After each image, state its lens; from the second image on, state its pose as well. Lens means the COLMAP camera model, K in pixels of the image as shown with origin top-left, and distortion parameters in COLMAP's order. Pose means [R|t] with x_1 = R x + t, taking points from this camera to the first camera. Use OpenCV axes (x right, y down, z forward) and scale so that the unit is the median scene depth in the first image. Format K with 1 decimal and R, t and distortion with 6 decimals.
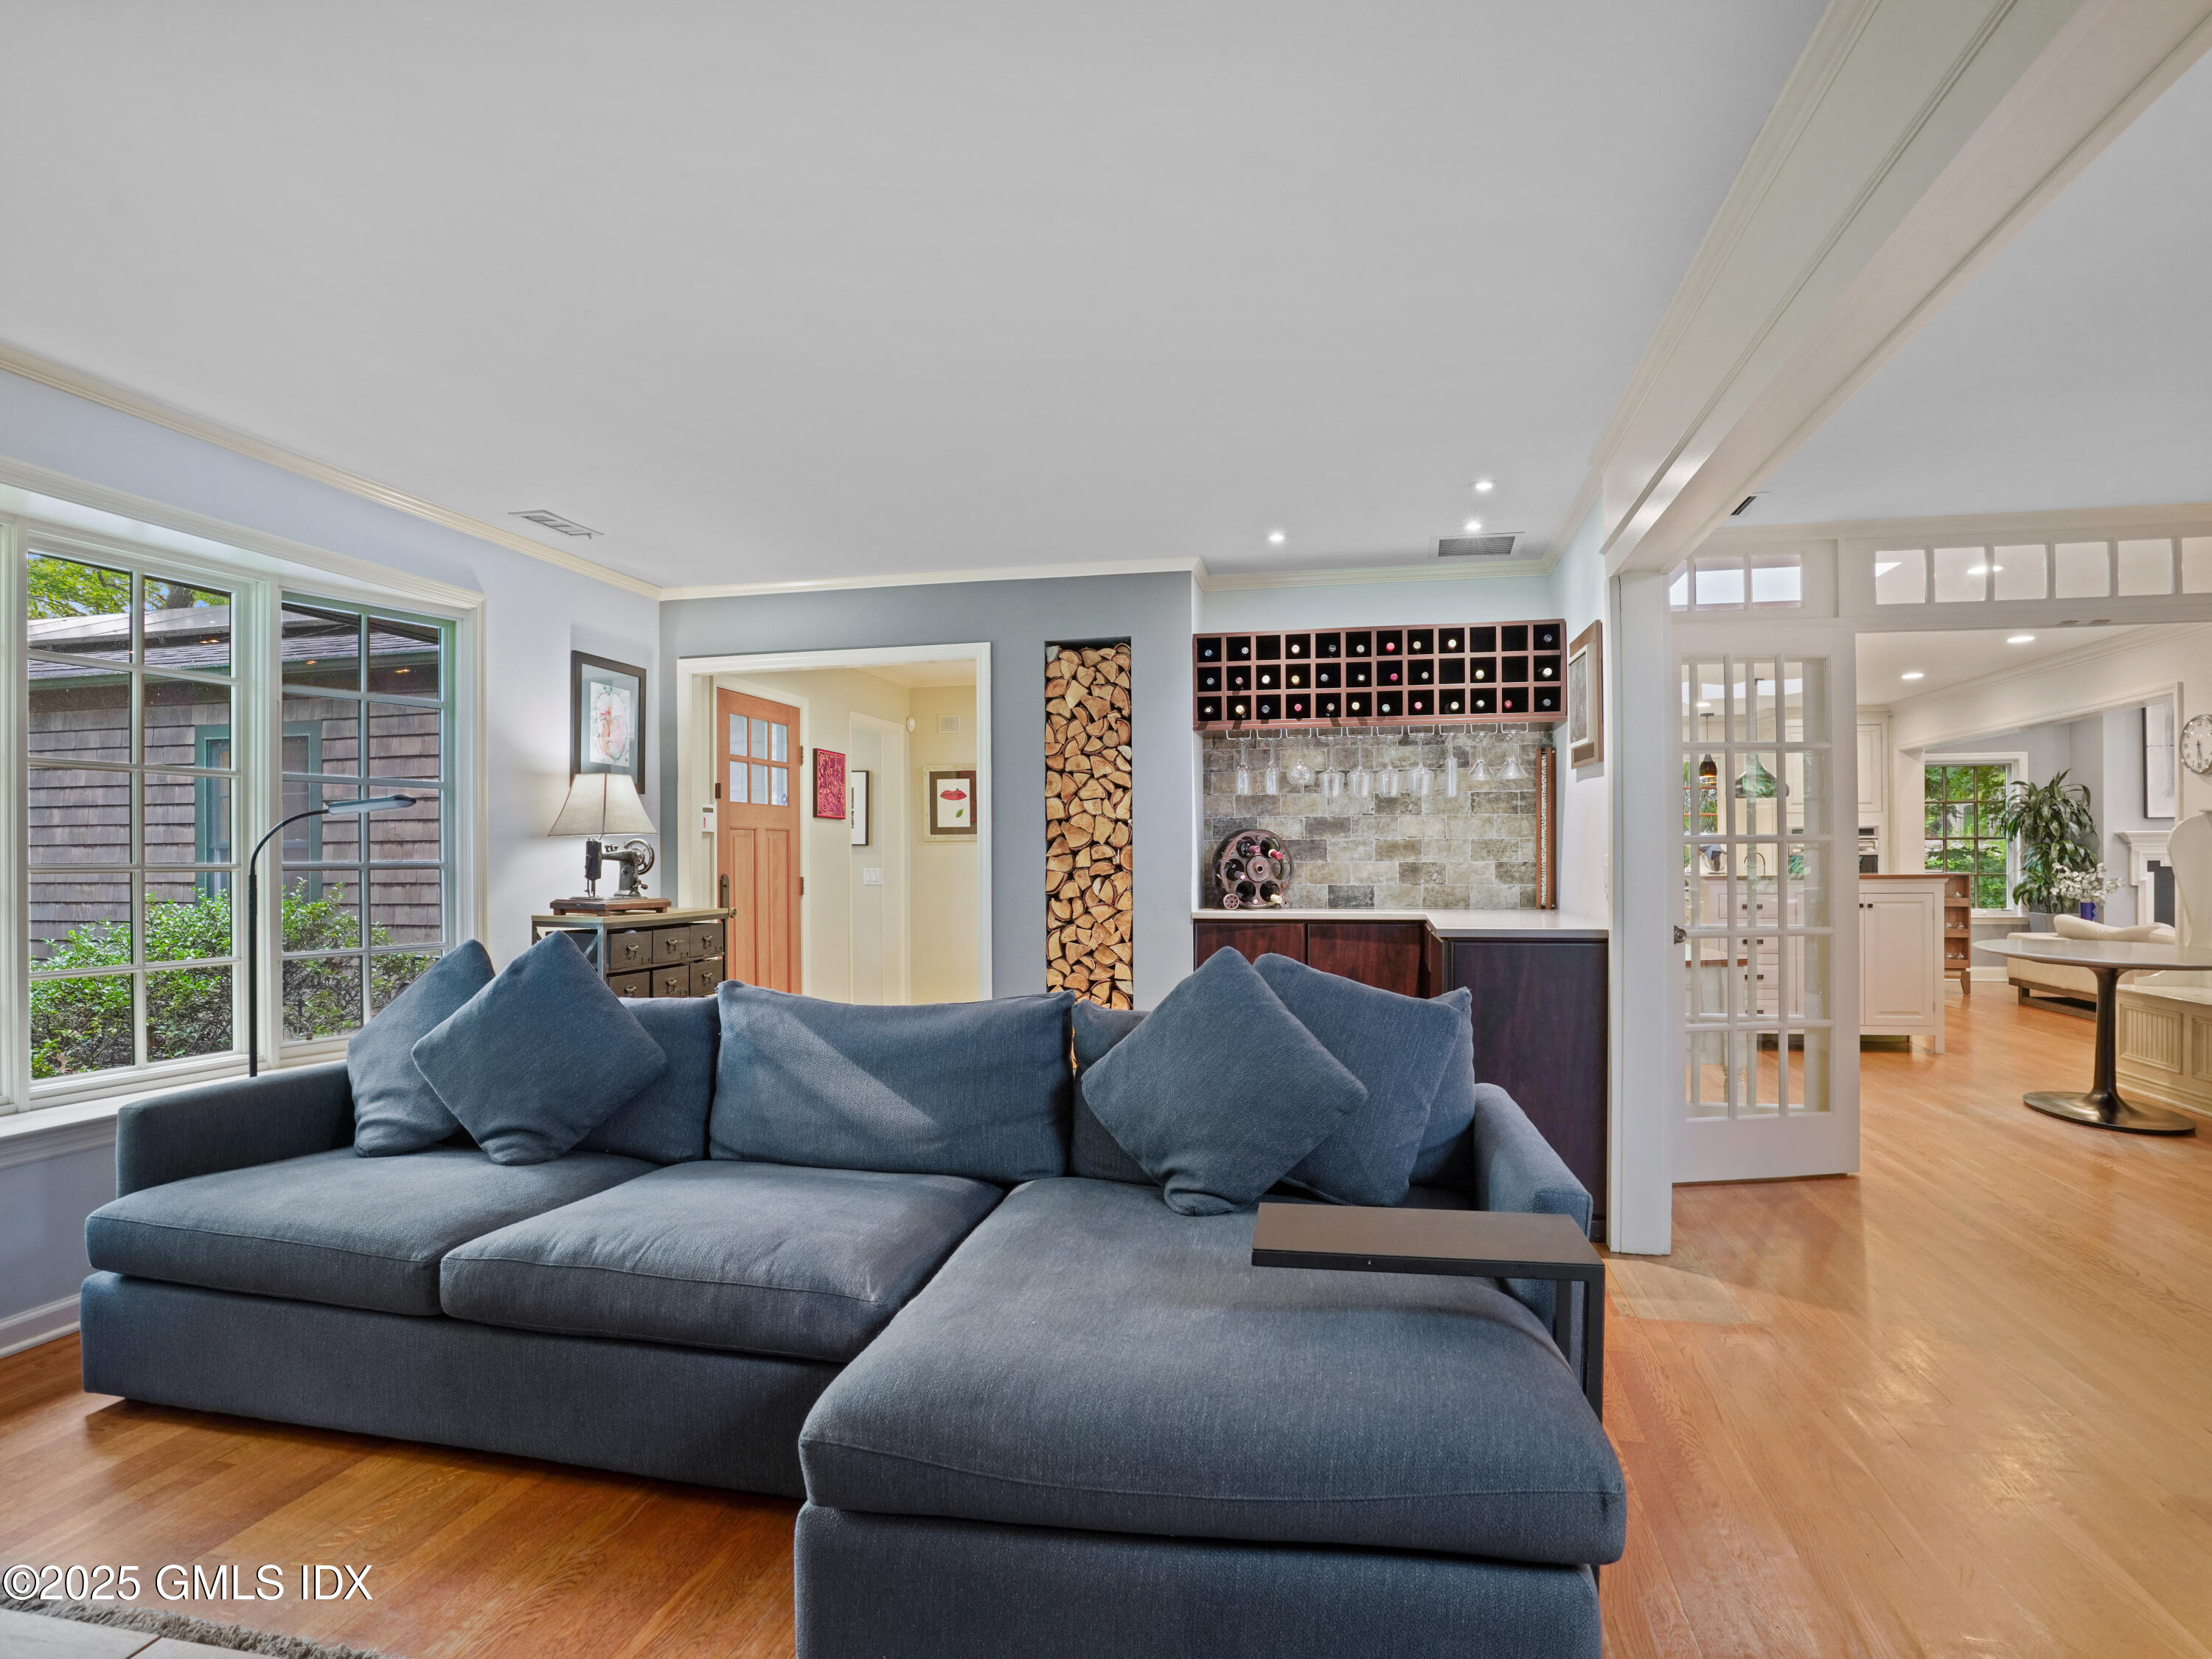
lens RADIAL K [[1235.2, 0, 1092.7], [0, 1235.2, 840.0], [0, 0, 1]] dist [-0.080971, 0.044683]
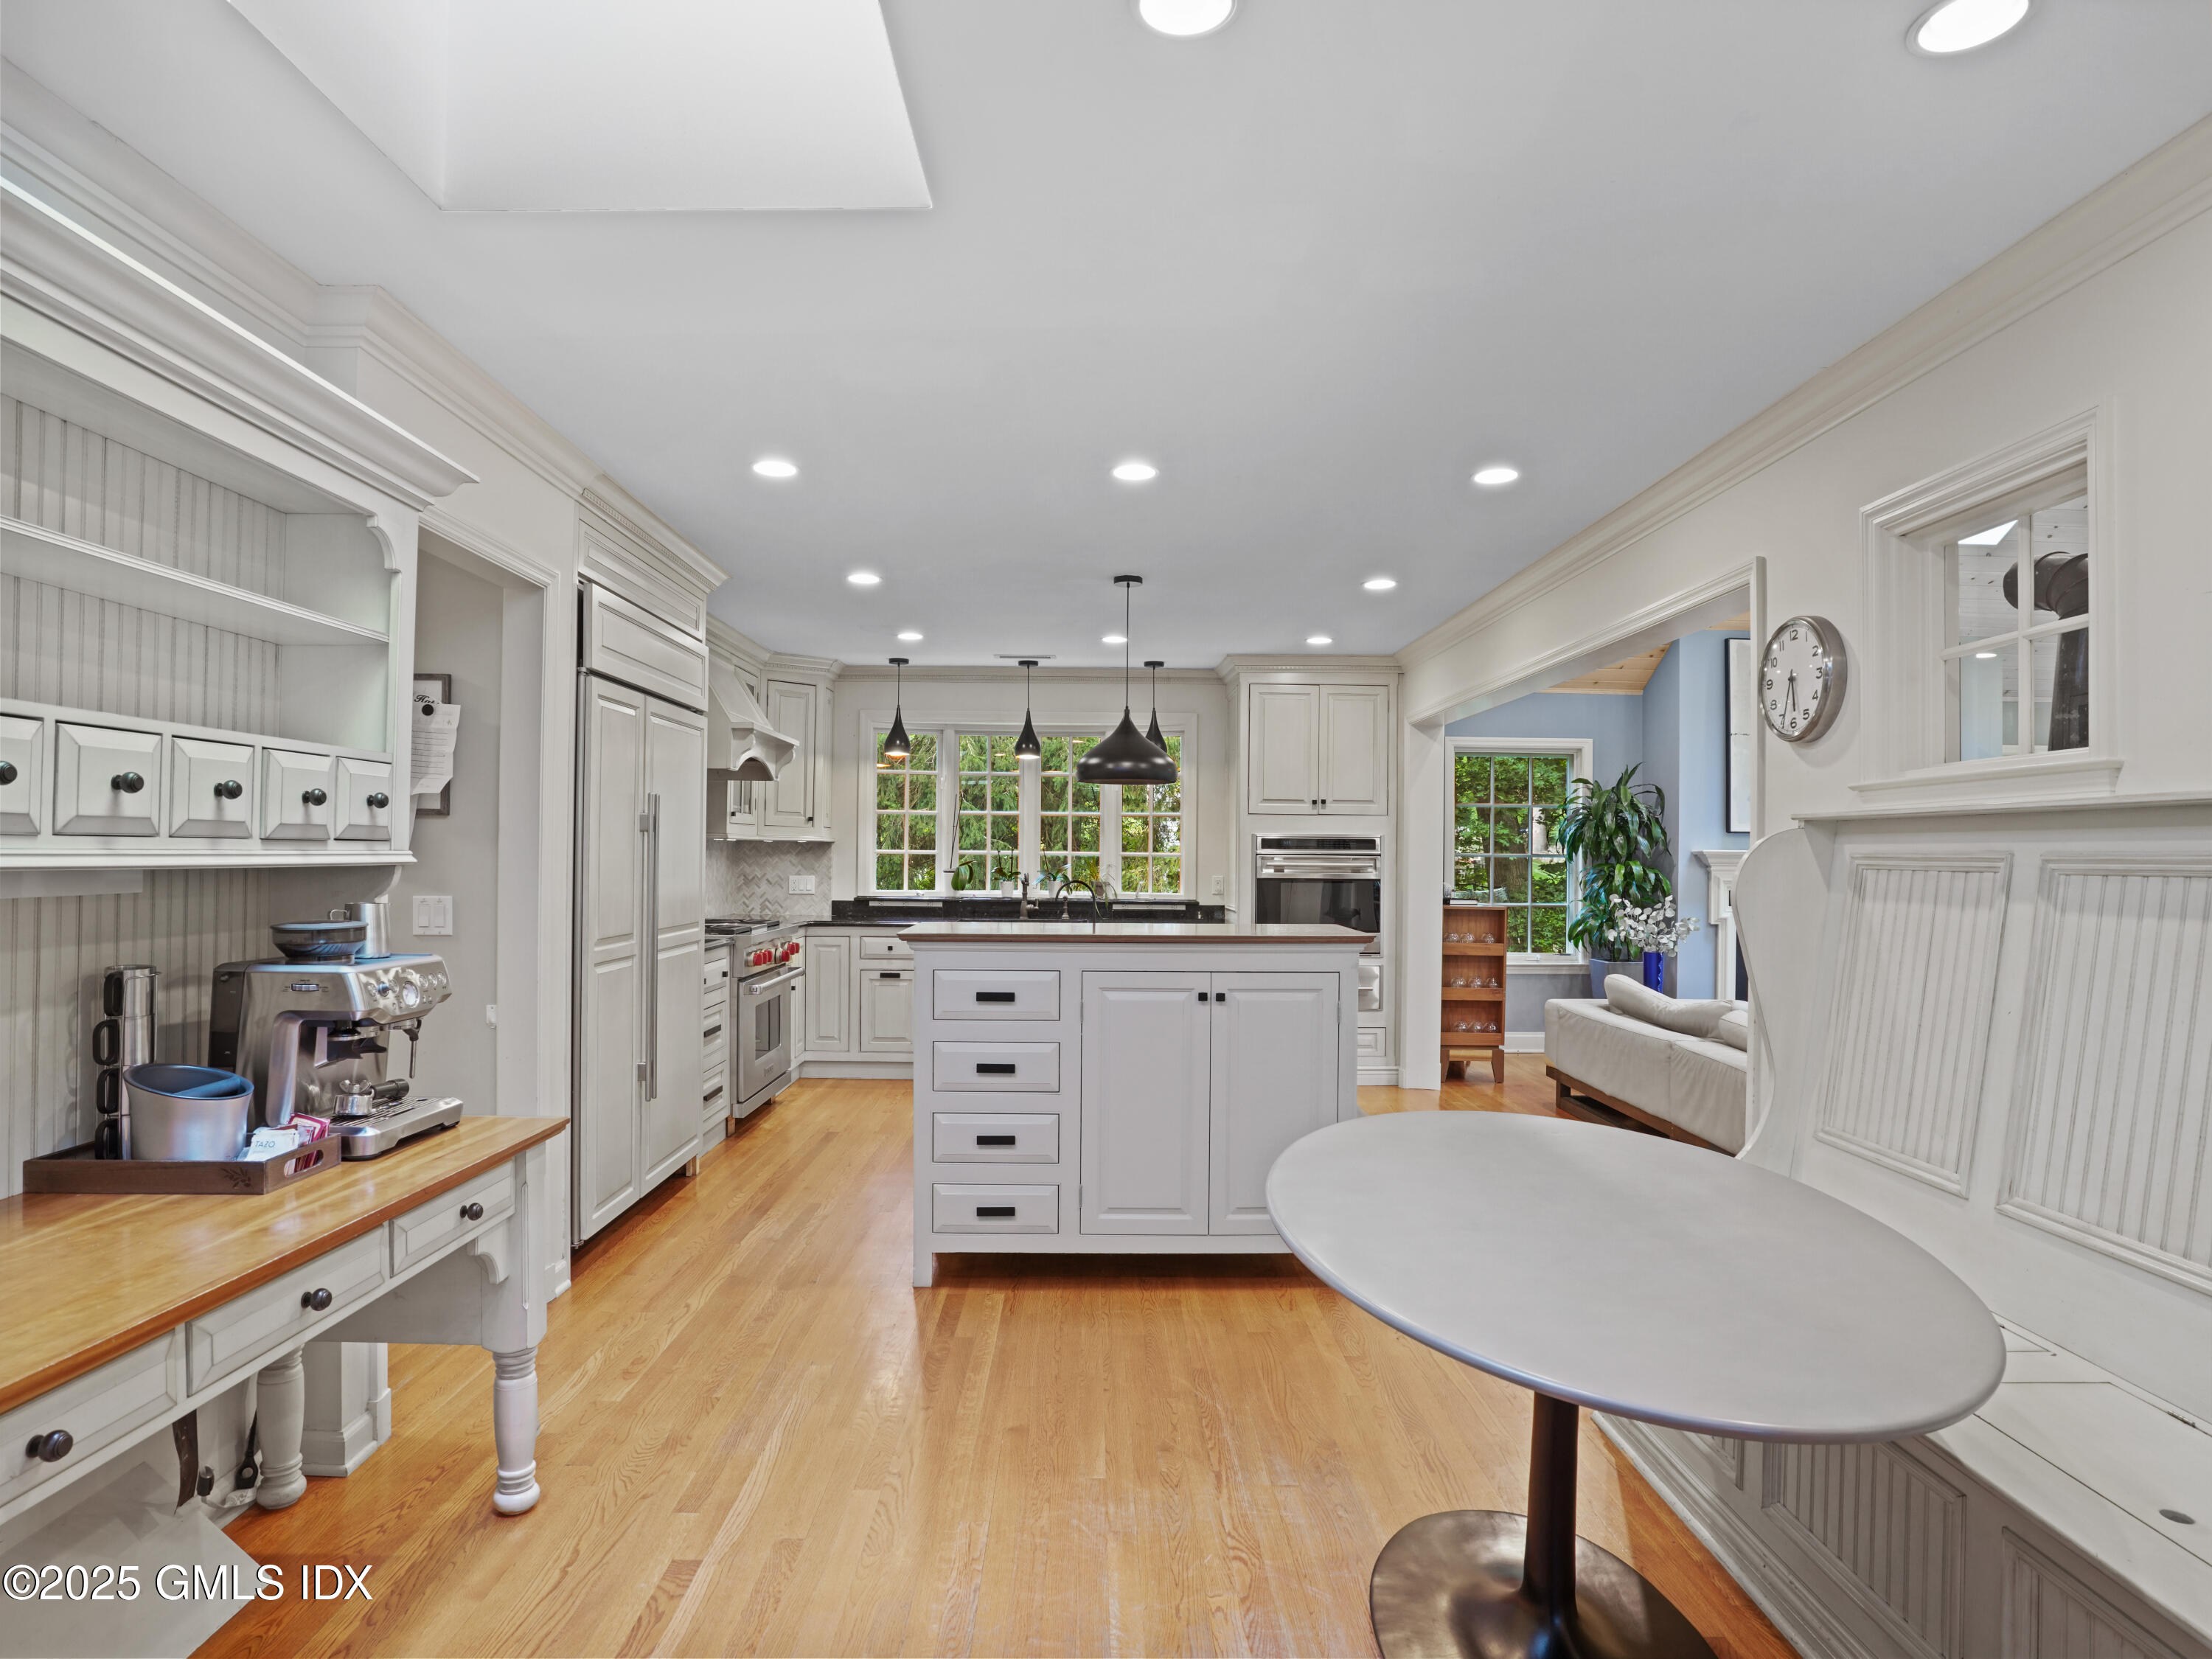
lens RADIAL K [[1234.9, 0, 1106.0], [0, 1234.9, 829.5], [0, 0, 1]] dist [-0.053262, 0.000068]
pose [[0.971549, 0.019660, 0.236021, 0.337095], [-0.017905, 0.999794, -0.009577, -0.006036], [-0.236161, 0.005079, 0.971701, 0.363972]]
